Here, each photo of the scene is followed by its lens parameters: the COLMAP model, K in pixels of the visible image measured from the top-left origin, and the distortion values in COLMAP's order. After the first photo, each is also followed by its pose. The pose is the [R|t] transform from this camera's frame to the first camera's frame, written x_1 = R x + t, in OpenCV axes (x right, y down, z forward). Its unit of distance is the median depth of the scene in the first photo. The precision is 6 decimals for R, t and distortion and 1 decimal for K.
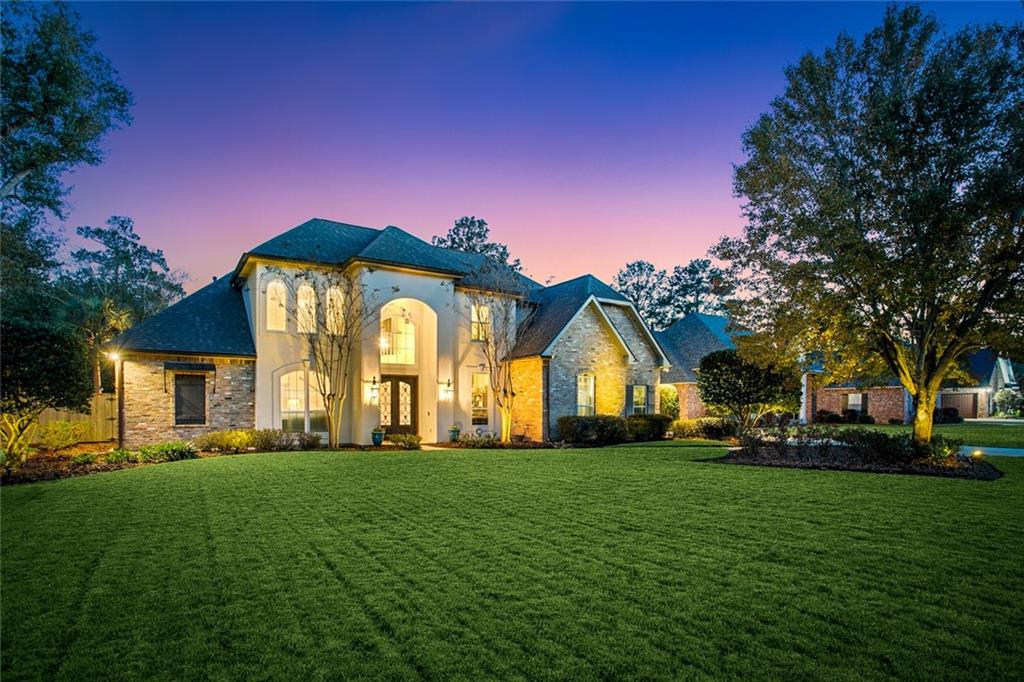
lens RADIAL K [[519.8, 0, 505.7], [0, 519.8, 353.3], [0, 0, 1]] dist [-0.044074, 0.029276]
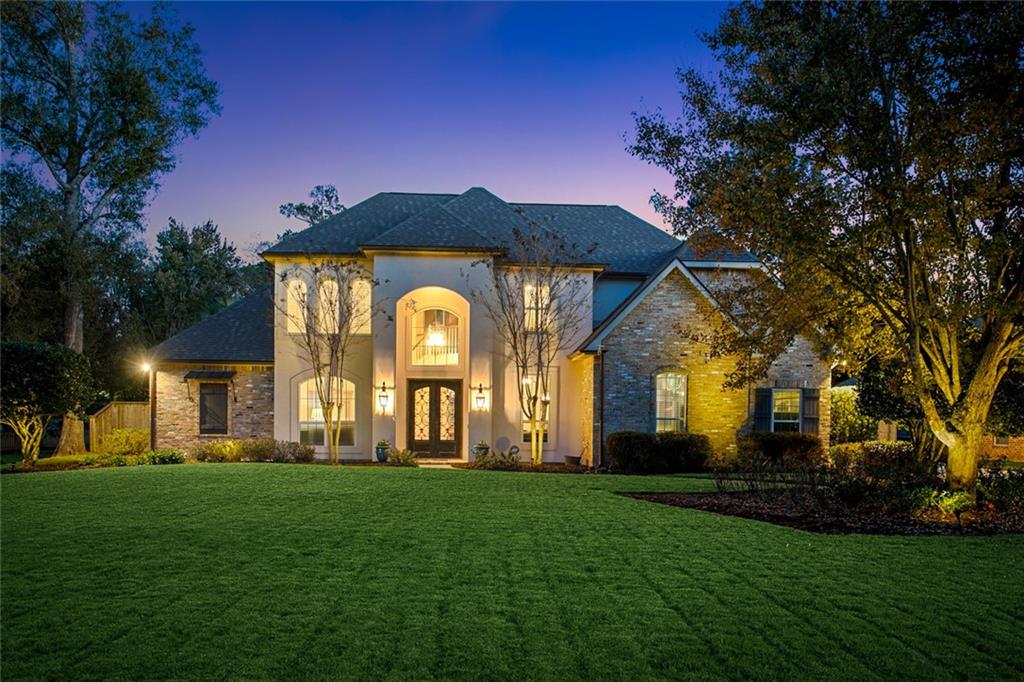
lens RADIAL K [[854.3, 0, 512.0], [0, 854.3, 323.9], [0, 0, 1]] dist [0.035158, 0.001251]
pose [[0.869437, -0.047008, -0.491802, 0.607337], [0.039481, 0.998890, -0.025680, -0.006120], [0.492463, 0.002911, 0.870328, -0.127833]]
